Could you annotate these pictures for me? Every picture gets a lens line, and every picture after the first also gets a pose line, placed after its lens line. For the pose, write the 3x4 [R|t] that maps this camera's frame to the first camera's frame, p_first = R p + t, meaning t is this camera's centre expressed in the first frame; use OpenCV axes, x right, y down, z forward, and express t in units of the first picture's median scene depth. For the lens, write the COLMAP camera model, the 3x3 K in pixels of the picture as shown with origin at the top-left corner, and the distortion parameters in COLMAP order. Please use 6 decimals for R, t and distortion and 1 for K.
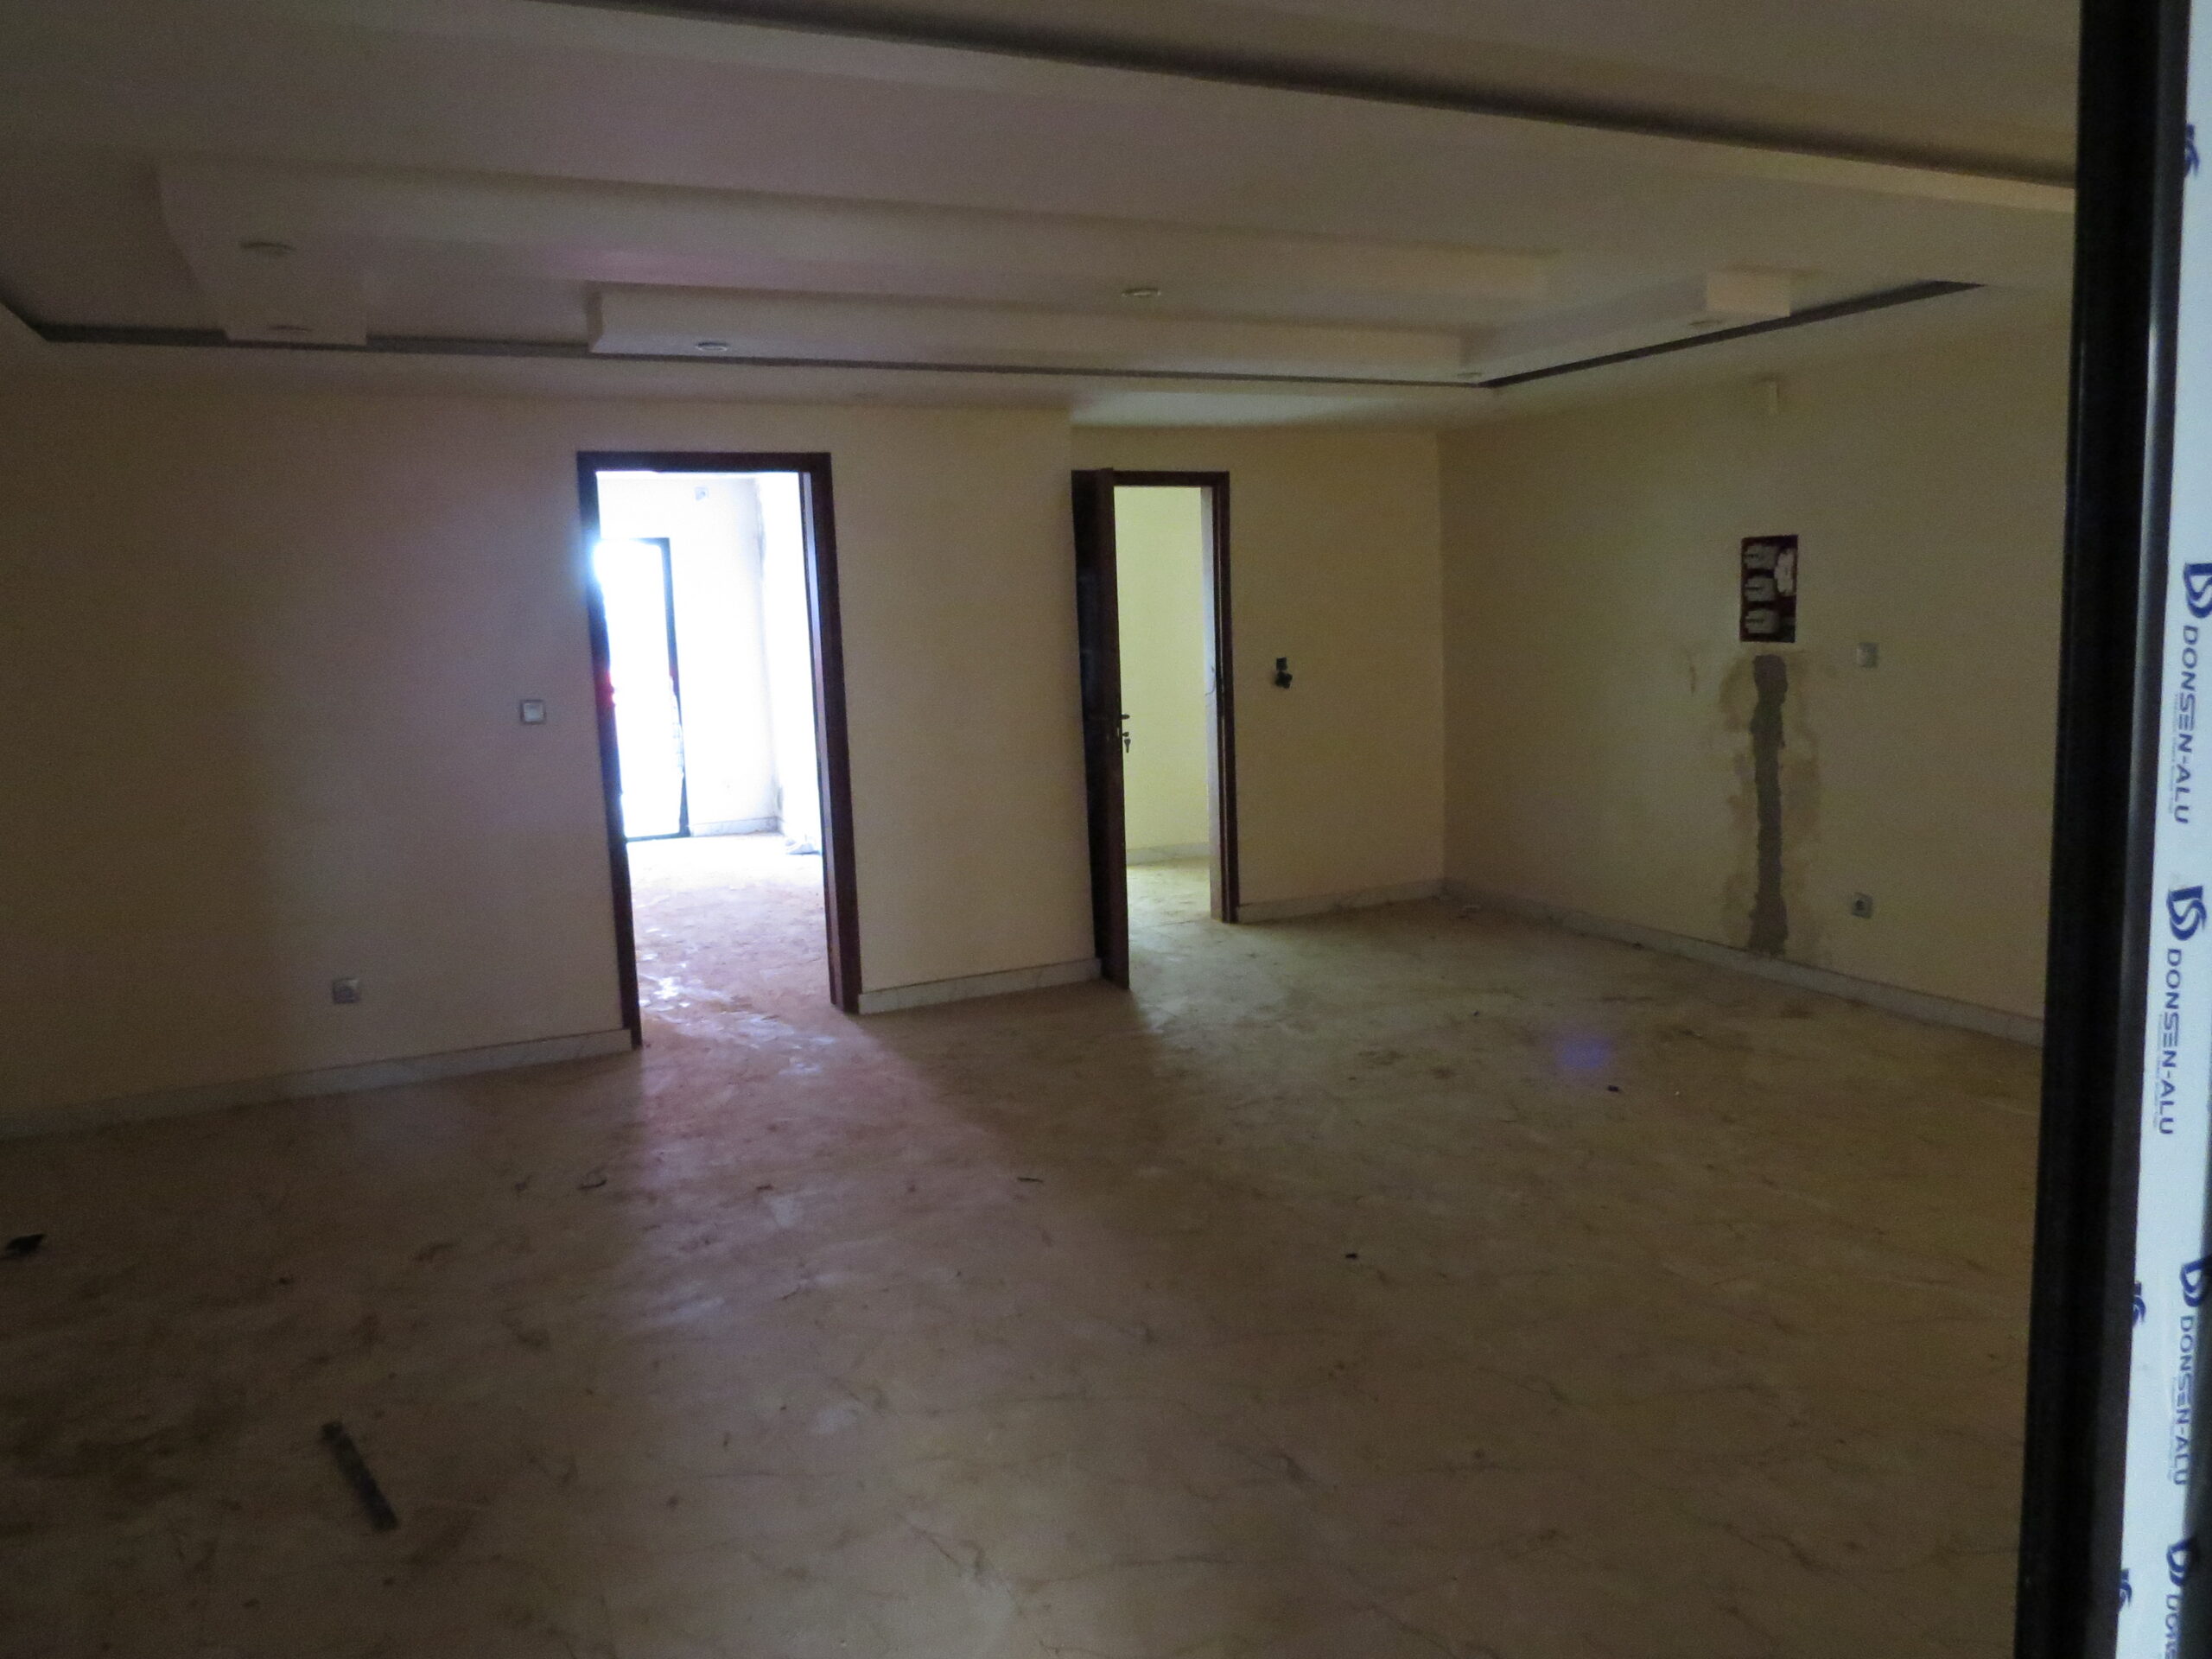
lens RADIAL K [[1572.7, 0, 1103.7], [0, 1572.7, 837.7], [0, 0, 1]] dist [-0.034780, 0.026668]
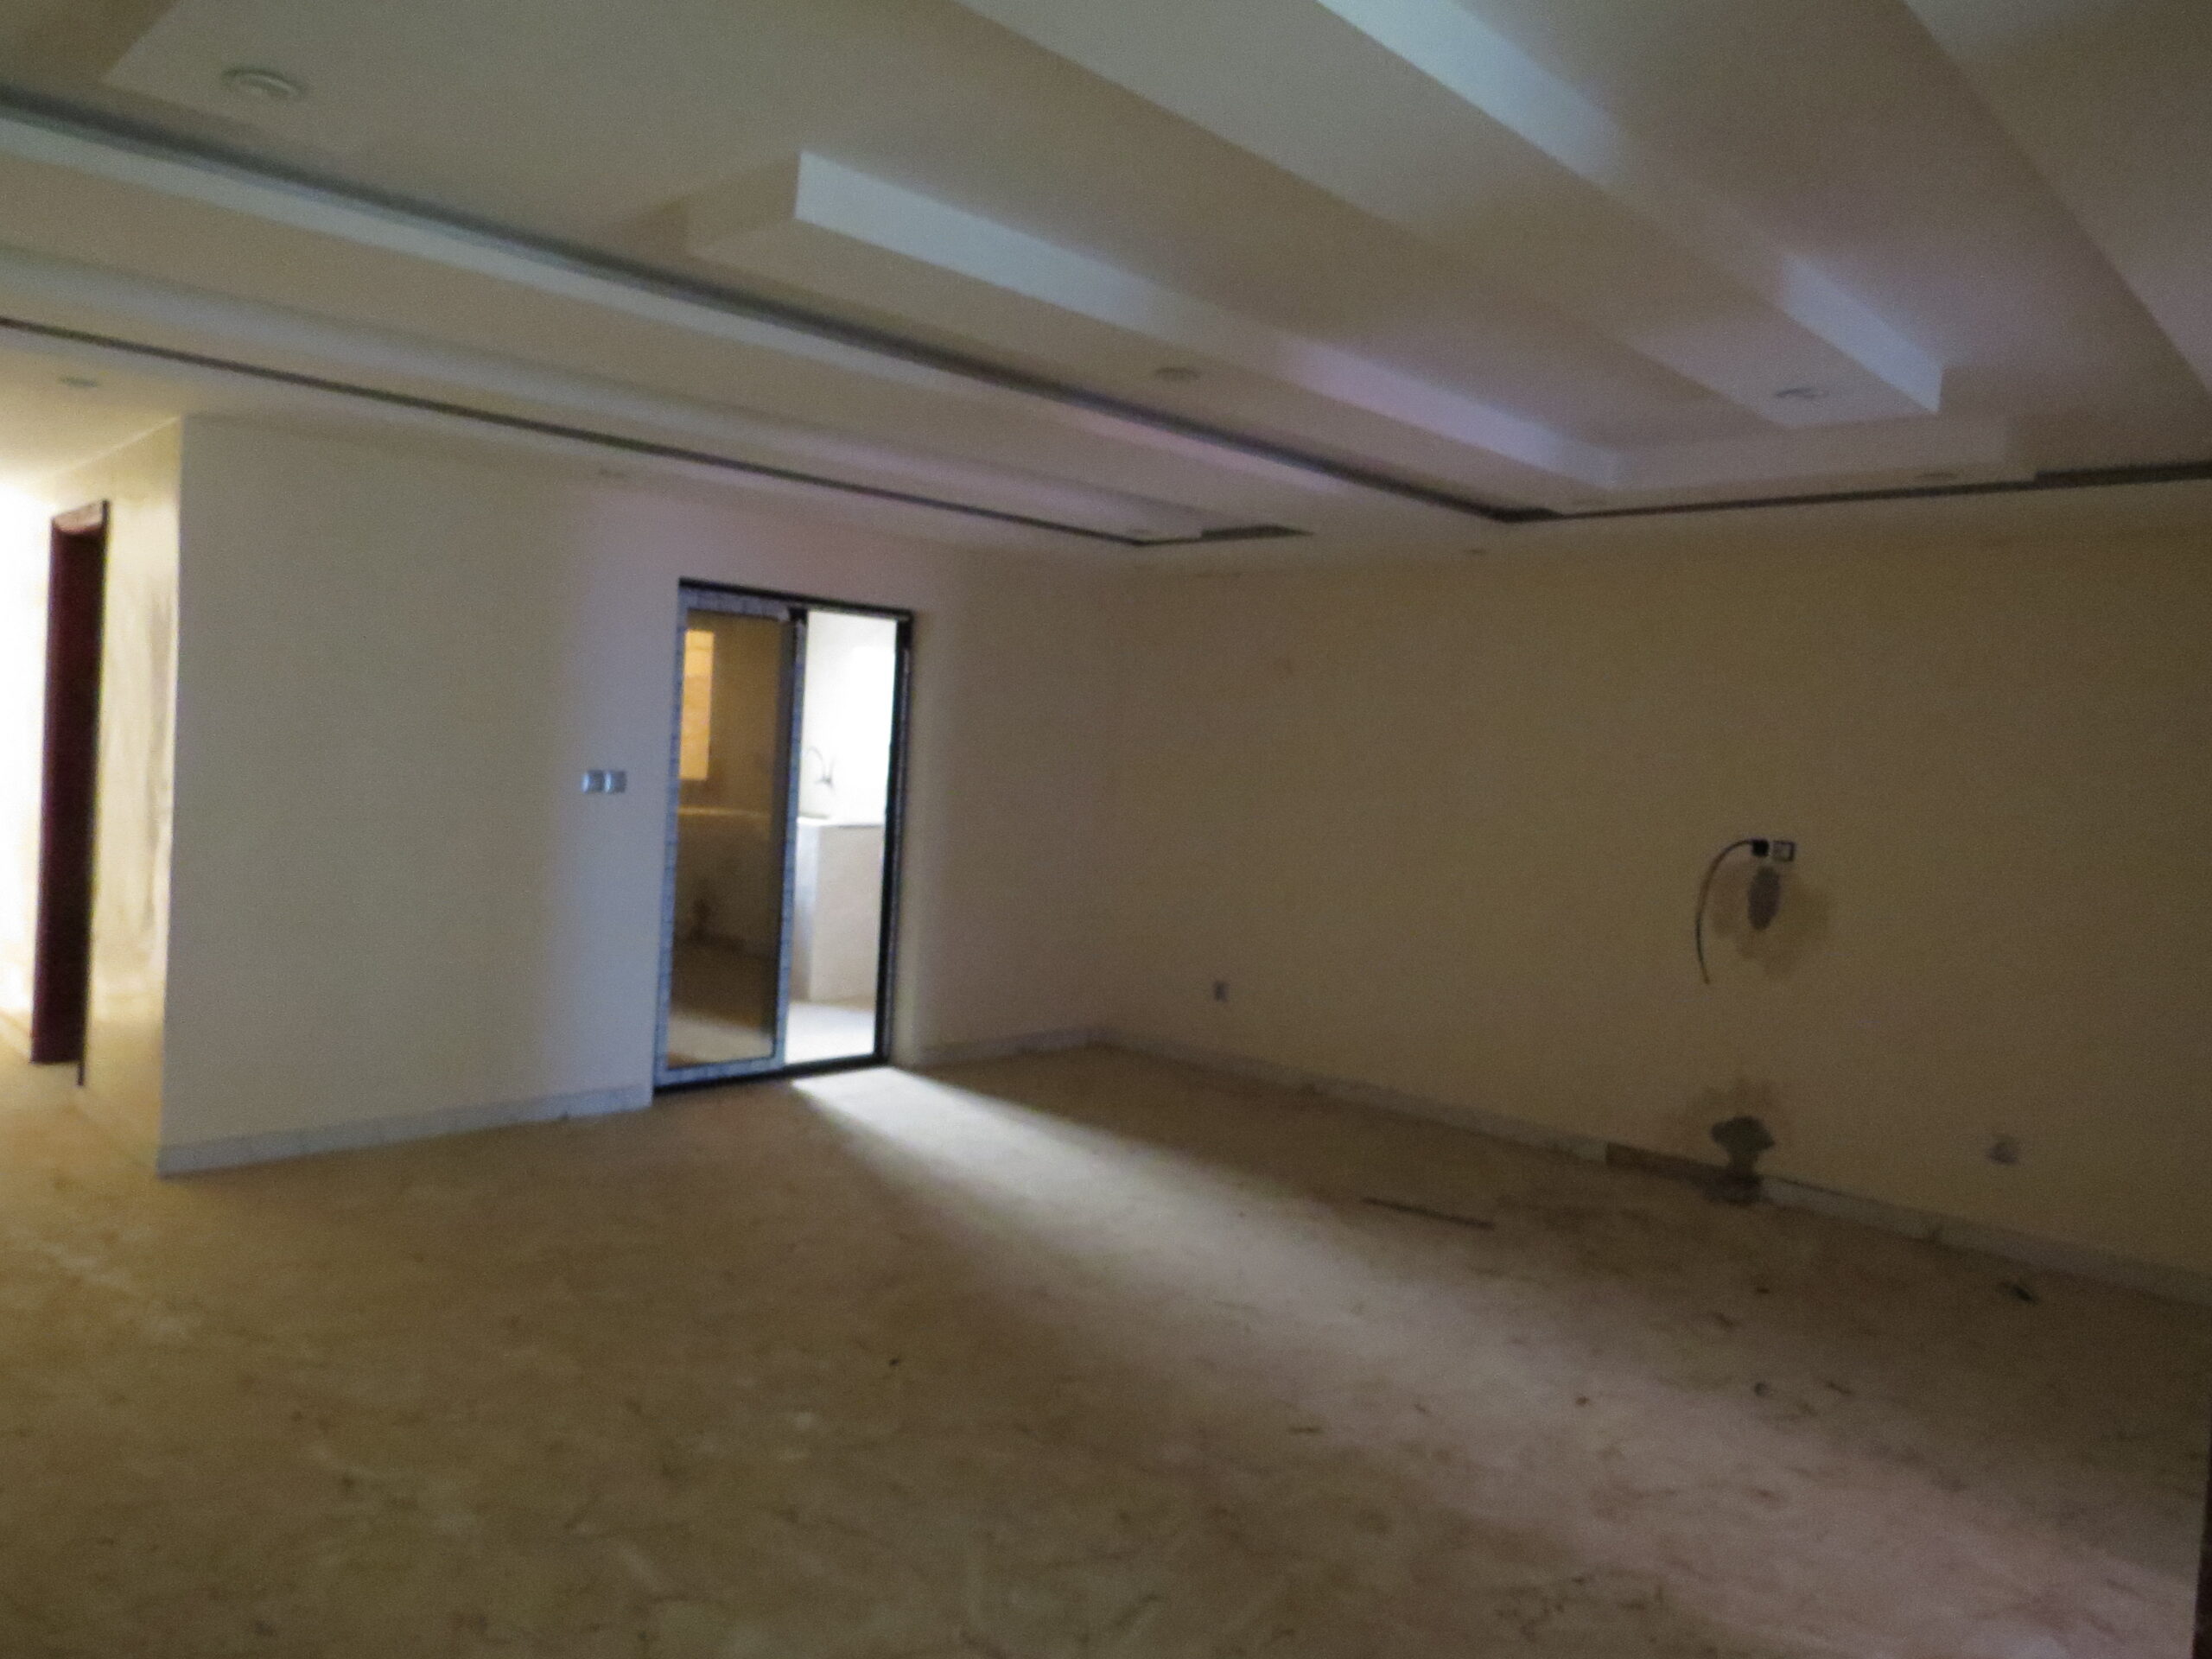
lens RADIAL K [[1578.5, 0, 1102.7], [0, 1578.5, 826.4], [0, 0, 1]] dist [-0.033314, 0.022602]
pose [[-0.934670, 0.002072, -0.355510, 0.244534], [-0.074837, 0.976430, 0.202445, -0.174656], [0.347550, 0.215825, -0.912485, 1.183627]]
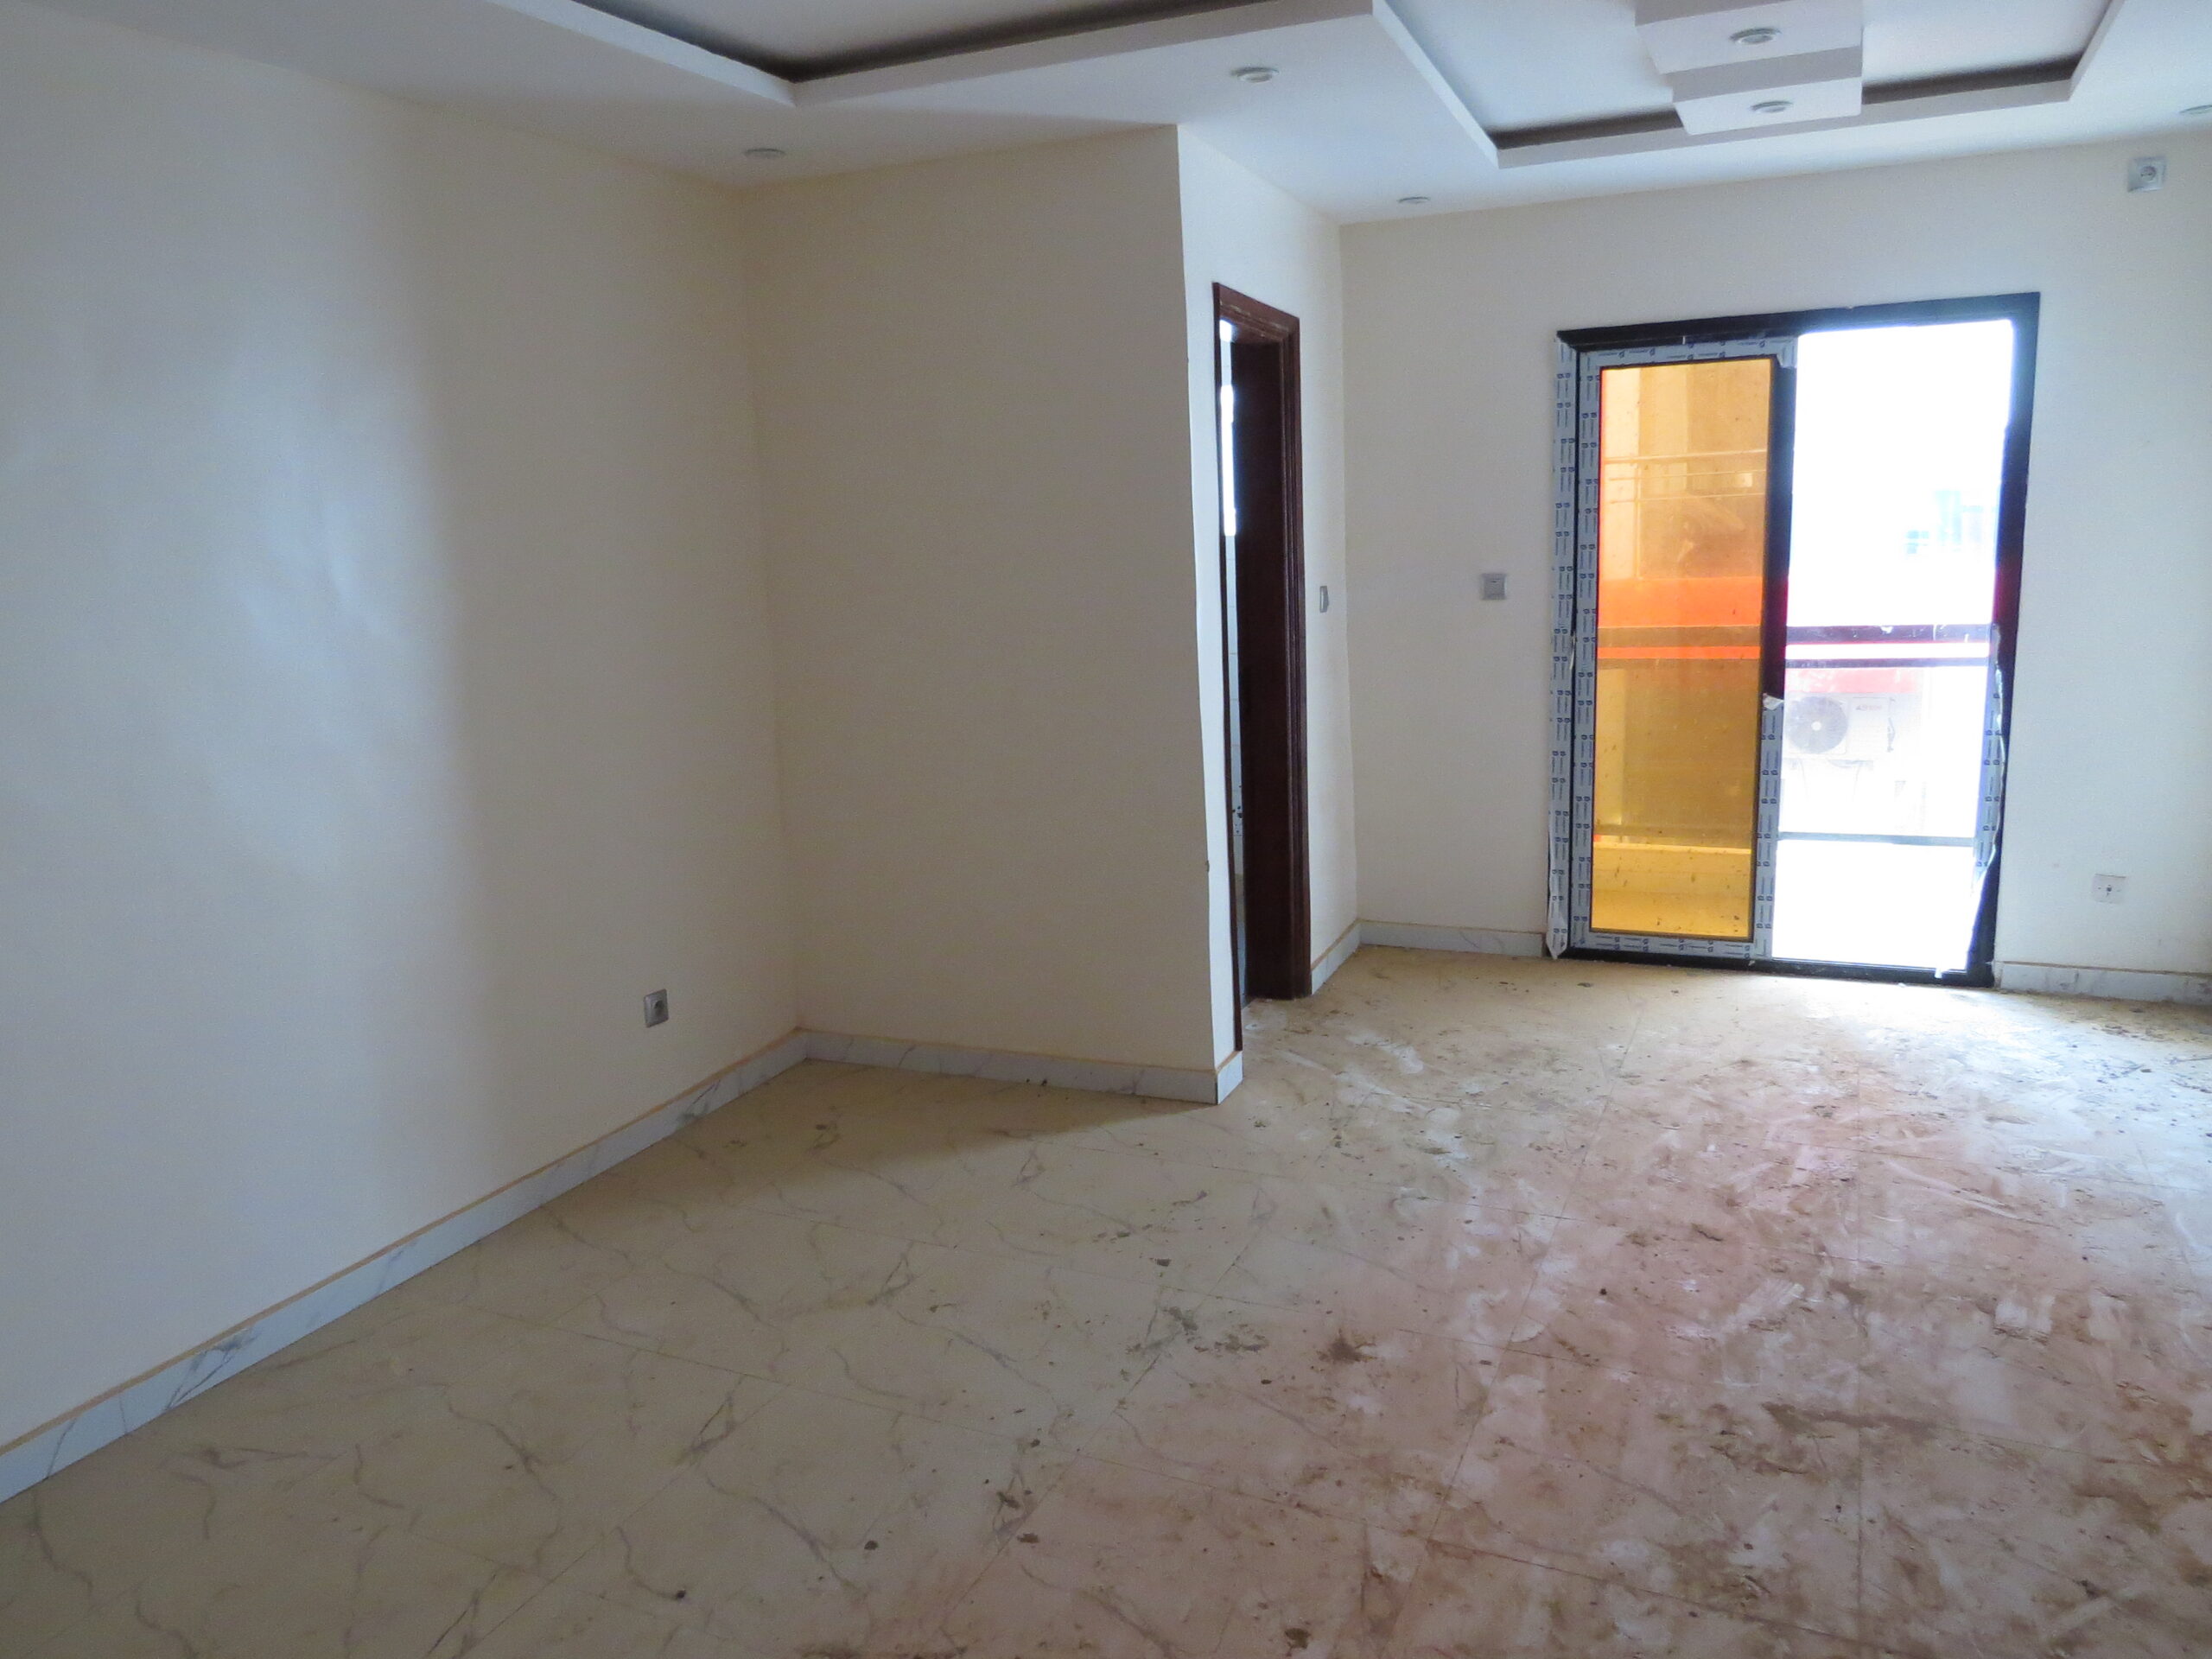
lens RADIAL K [[1572.7, 0, 1103.7], [0, 1572.7, 837.7], [0, 0, 1]] dist [-0.034780, 0.026668]
pose [[0.655783, 0.155907, -0.738676, -0.204947], [-0.093108, 0.987676, 0.125803, -0.139483], [0.749186, -0.013723, 0.662217, 0.975330]]
